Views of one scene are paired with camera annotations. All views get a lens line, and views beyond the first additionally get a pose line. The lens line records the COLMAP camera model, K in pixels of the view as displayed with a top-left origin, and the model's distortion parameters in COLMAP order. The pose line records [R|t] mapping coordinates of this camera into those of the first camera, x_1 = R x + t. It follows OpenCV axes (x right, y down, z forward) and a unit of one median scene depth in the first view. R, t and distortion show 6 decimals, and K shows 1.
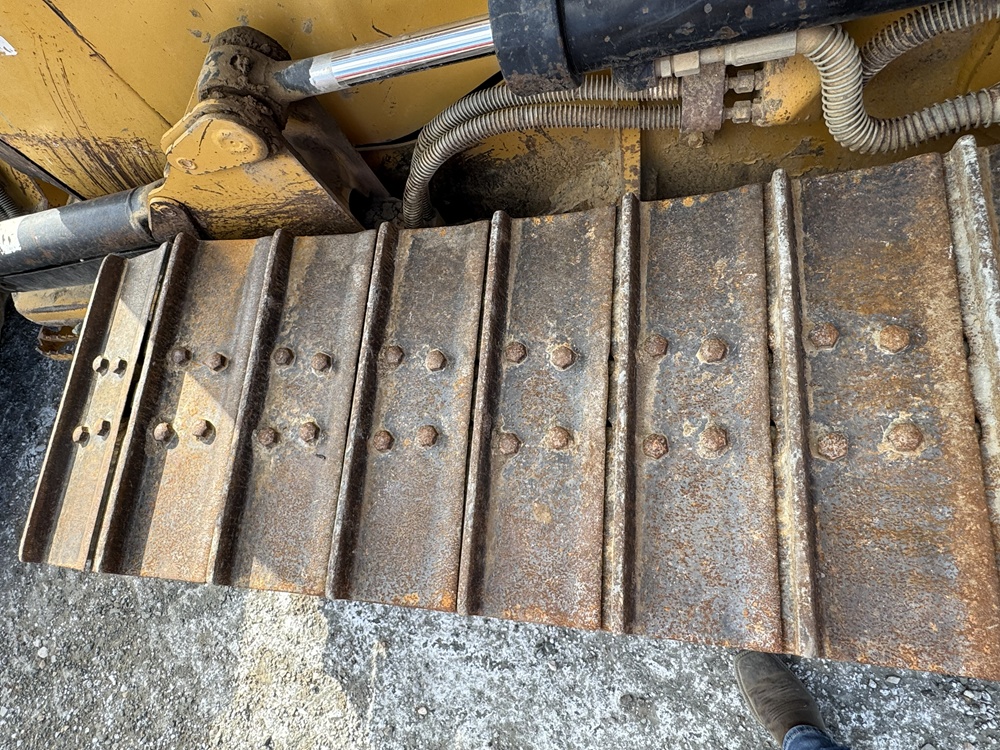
lens RADIAL K [[629.4, 0, 499.6], [0, 629.4, 375.0], [0, 0, 1]] dist [-0.005496, 0.002600]
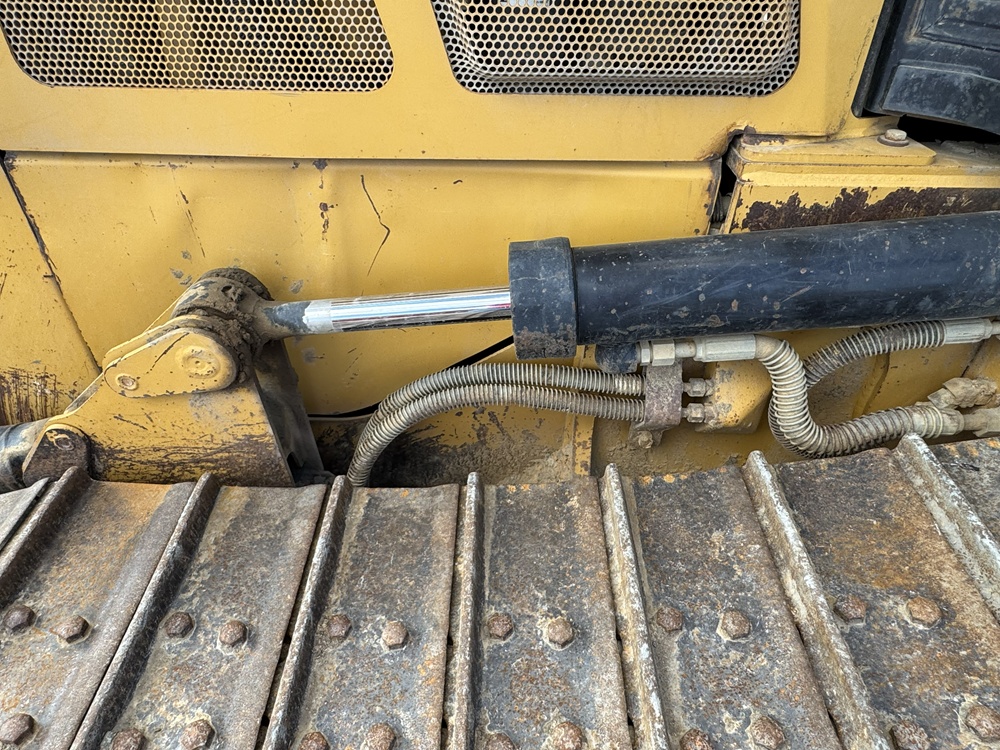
lens RADIAL K [[629.4, 0, 500.8], [0, 629.4, 378.6], [0, 0, 1]] dist [-0.005496, 0.002600]
pose [[0.969171, 0.141559, 0.201664, -0.184843], [-0.012793, 0.846287, -0.532574, 0.127545], [-0.246056, 0.513575, 0.822008, 0.163792]]
